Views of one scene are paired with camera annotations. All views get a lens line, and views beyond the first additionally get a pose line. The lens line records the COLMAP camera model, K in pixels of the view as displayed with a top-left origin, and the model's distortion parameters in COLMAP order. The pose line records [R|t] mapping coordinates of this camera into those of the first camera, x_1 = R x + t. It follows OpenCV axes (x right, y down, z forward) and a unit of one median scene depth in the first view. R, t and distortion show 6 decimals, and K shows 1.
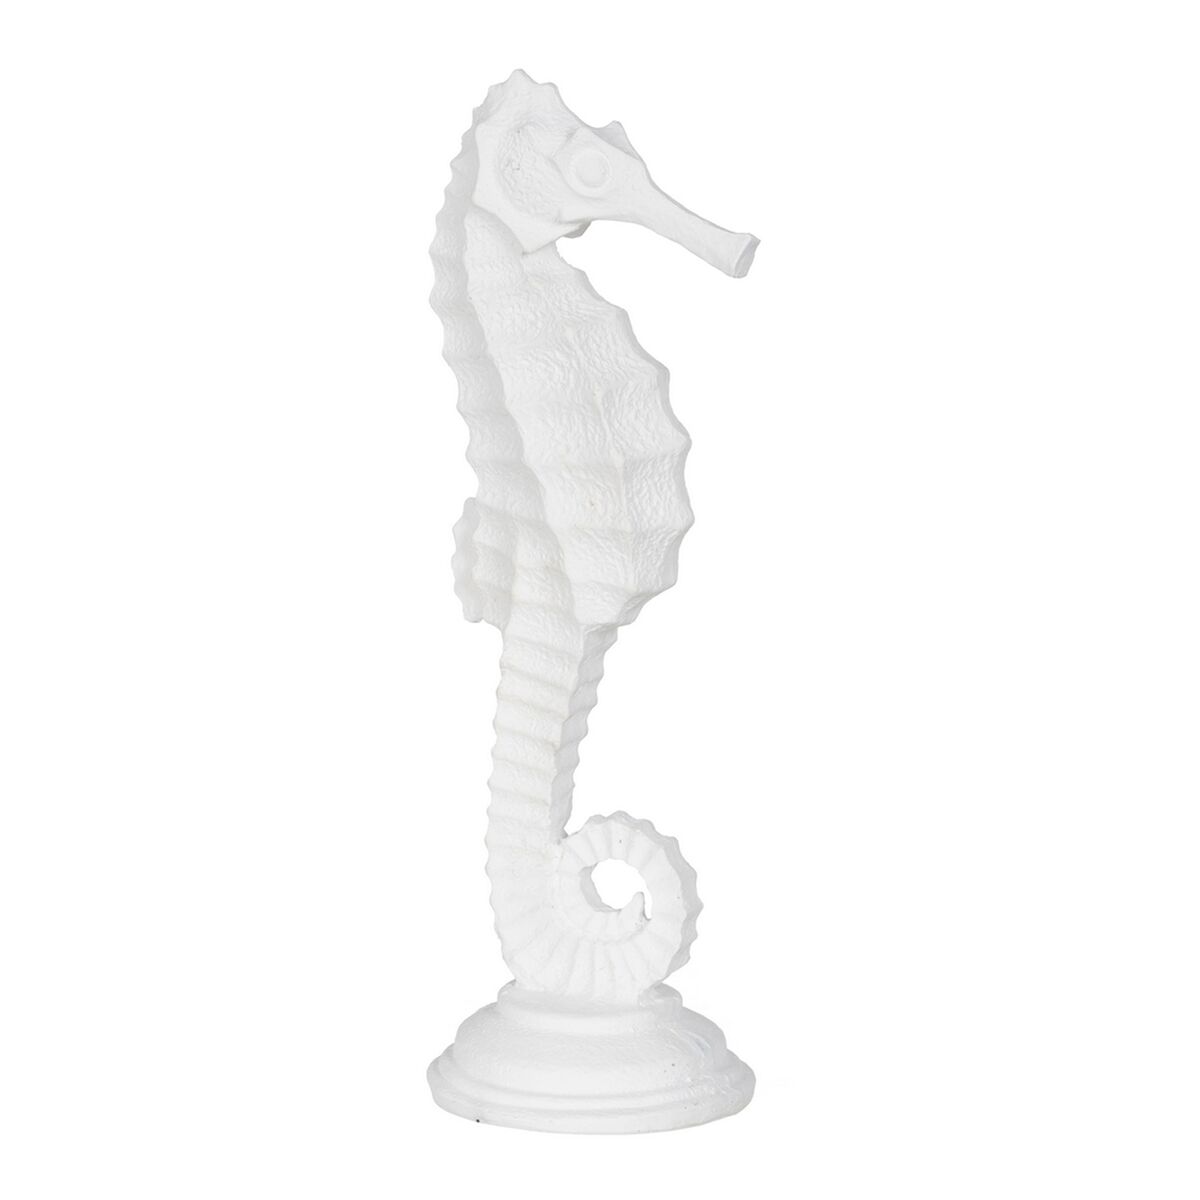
lens RADIAL K [[5891.6, 0, 600.0], [0, 5891.6, 600.0], [0, 0, 1]] dist [-0.017299, -0.795114]
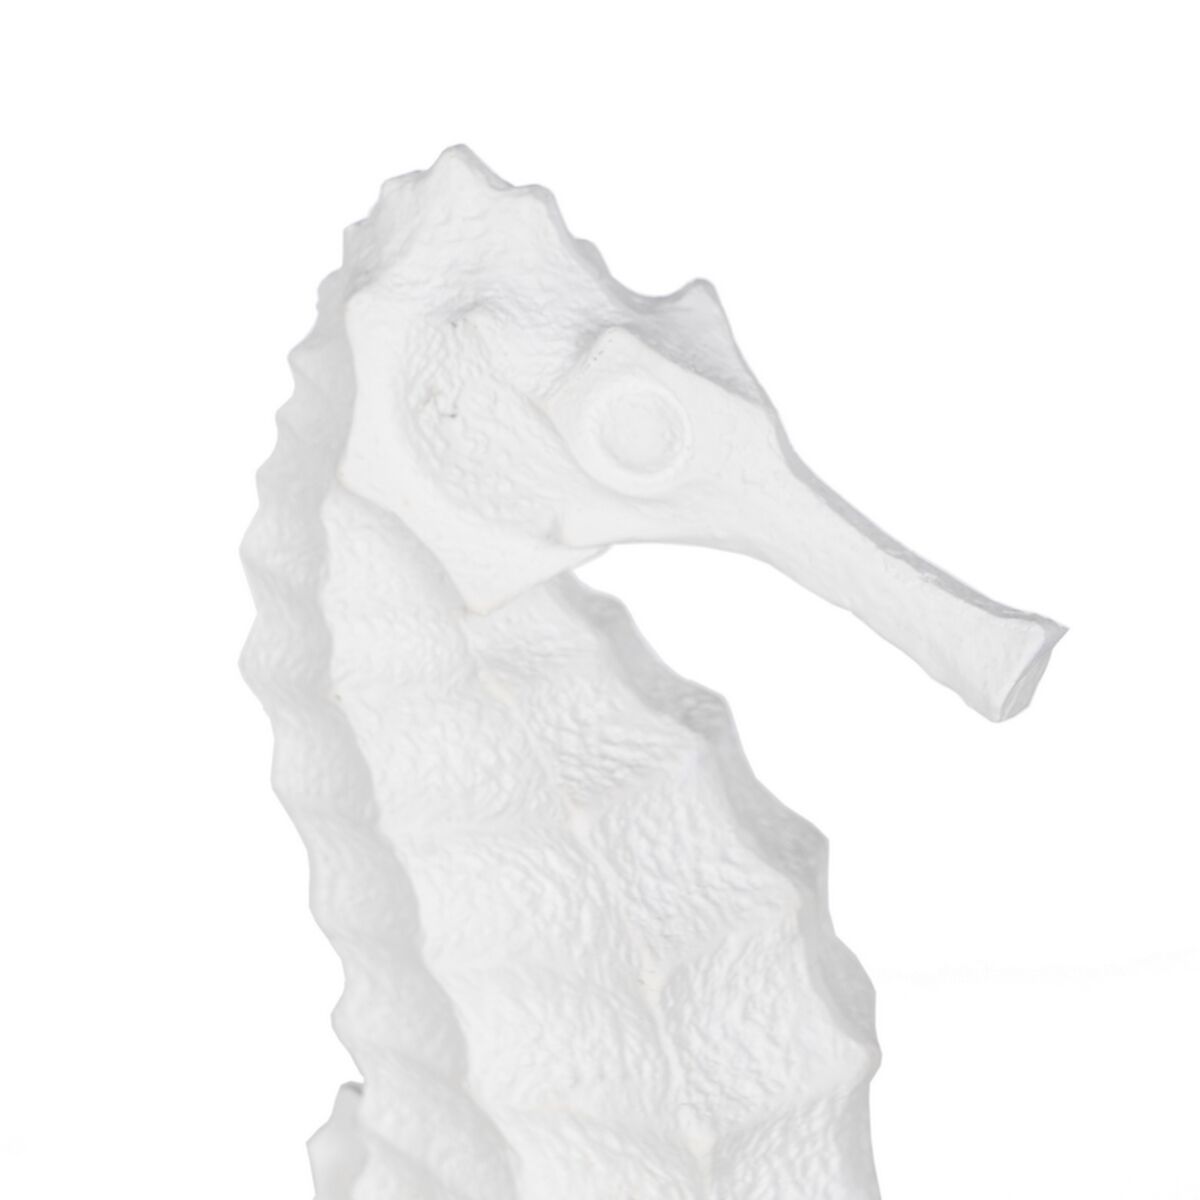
lens RADIAL K [[5891.6, 0, 600.0], [0, 5891.6, 600.0], [0, 0, 1]] dist [-0.017299, -0.795114]
pose [[0.999876, 0.009114, -0.012813, 0.001110], [-0.006502, 0.981601, 0.190833, -0.135777], [0.014317, -0.190726, 0.981539, 0.608297]]
